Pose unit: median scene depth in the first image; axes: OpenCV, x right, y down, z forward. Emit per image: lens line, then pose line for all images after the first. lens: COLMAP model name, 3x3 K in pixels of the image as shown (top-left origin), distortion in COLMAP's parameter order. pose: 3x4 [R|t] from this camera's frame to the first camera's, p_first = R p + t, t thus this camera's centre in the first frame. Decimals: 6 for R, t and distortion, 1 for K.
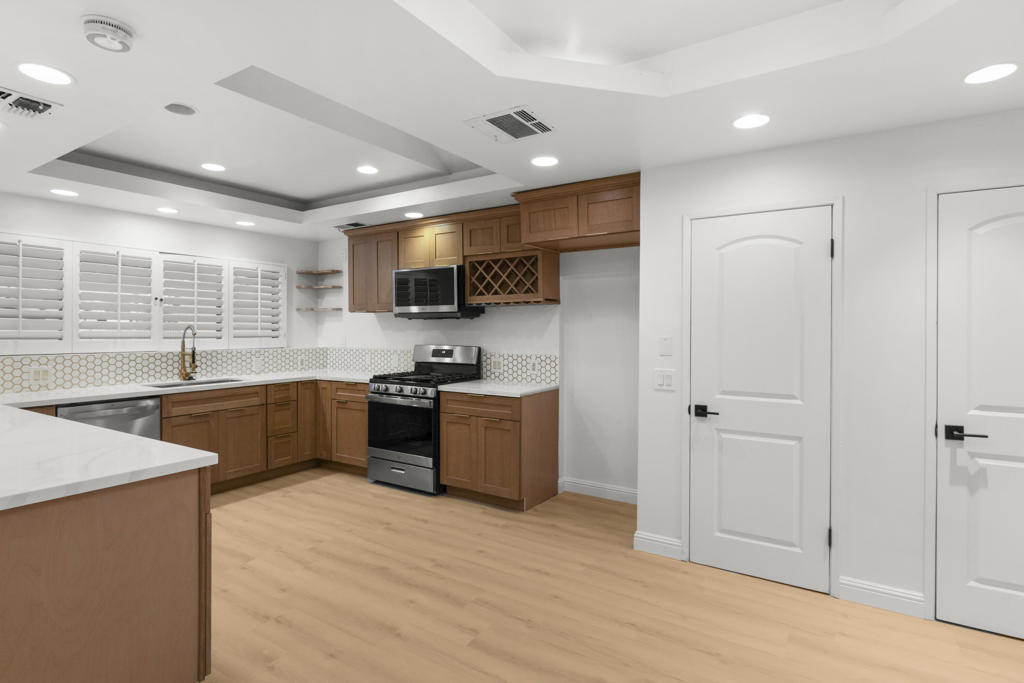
lens RADIAL K [[522.8, 0, 509.8], [0, 522.8, 323.7], [0, 0, 1]] dist [-0.003470, -0.000403]
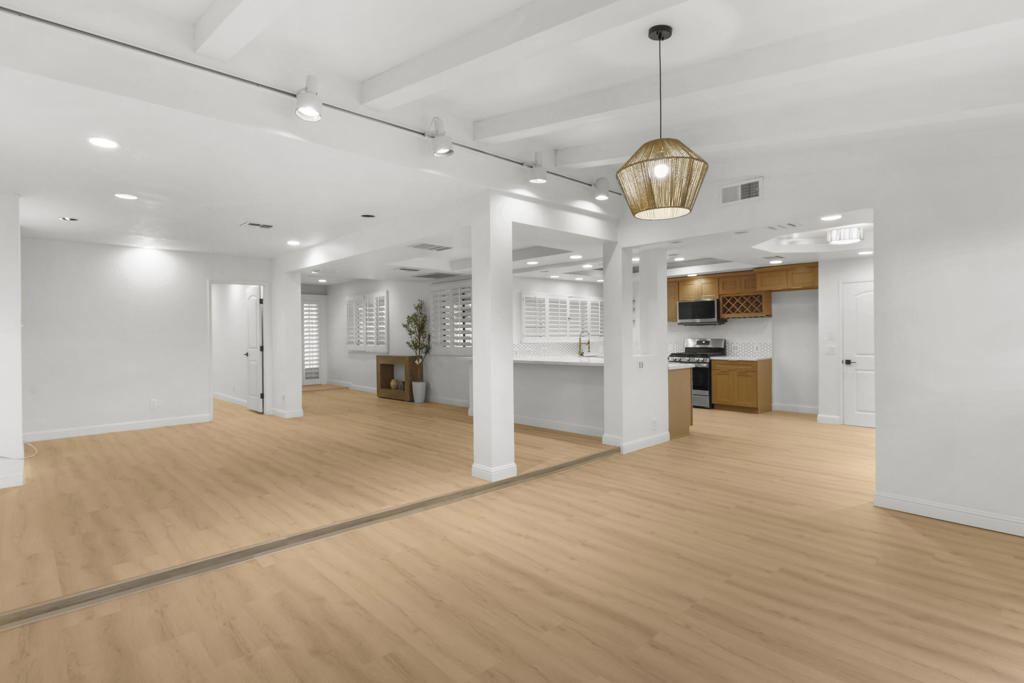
lens RADIAL K [[533.8, 0, 507.2], [0, 533.8, 330.8], [0, 0, 1]] dist [-0.000165, 0.000012]
pose [[0.971729, -0.012621, -0.235761, -0.418225], [0.012830, 0.999917, -0.000648, 0.003759], [0.235750, -0.002395, 0.971811, -1.271334]]
